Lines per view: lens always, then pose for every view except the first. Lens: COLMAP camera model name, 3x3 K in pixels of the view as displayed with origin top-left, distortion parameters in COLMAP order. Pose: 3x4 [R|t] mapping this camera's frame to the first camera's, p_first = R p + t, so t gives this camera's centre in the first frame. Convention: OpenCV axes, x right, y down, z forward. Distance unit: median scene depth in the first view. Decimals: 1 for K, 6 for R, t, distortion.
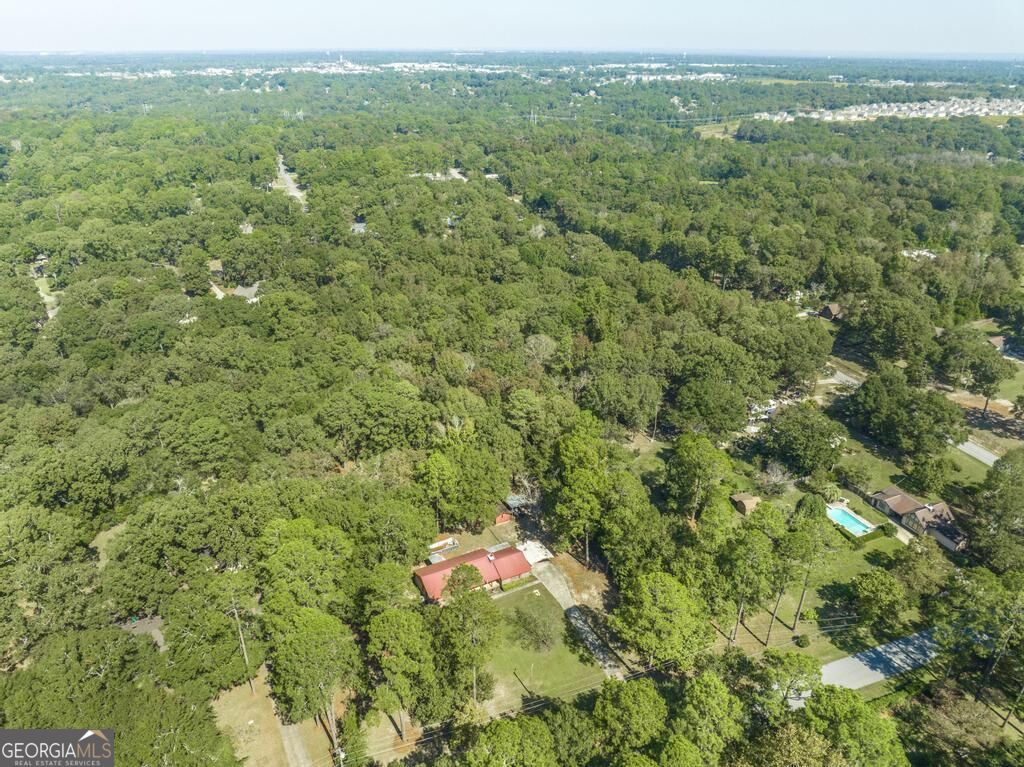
lens RADIAL K [[720.6, 0, 513.0], [0, 720.6, 379.3], [0, 0, 1]] dist [-0.047762, 0.012869]
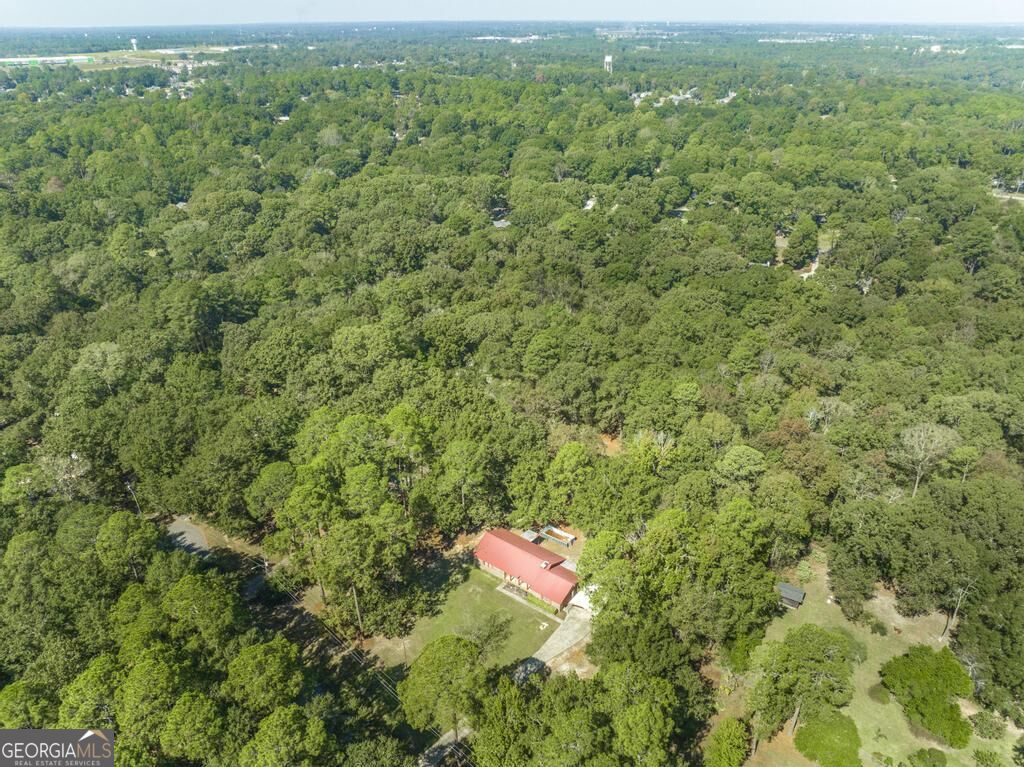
lens RADIAL K [[720.6, 0, 511.7], [0, 720.6, 382.7], [0, 0, 1]] dist [-0.047762, 0.012869]
pose [[0.428336, 0.407528, -0.806504, 0.508372], [-0.376115, 0.891944, 0.250945, -0.149105], [0.821624, 0.195850, 0.535329, 0.363556]]
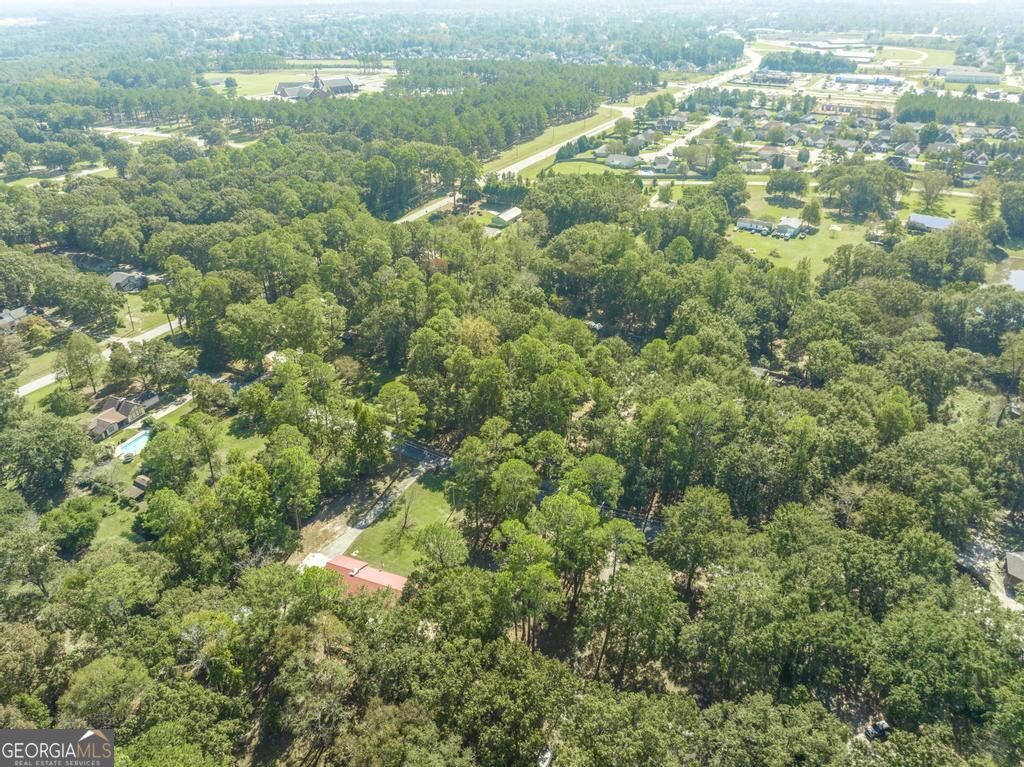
lens RADIAL K [[720.6, 0, 514.2], [0, 720.6, 385.4], [0, 0, 1]] dist [-0.047762, 0.012869]
pose [[-0.657629, -0.379227, 0.650931, -0.597245], [0.312578, 0.648811, 0.693786, -0.435372], [-0.685433, 0.659721, -0.308139, 0.837886]]
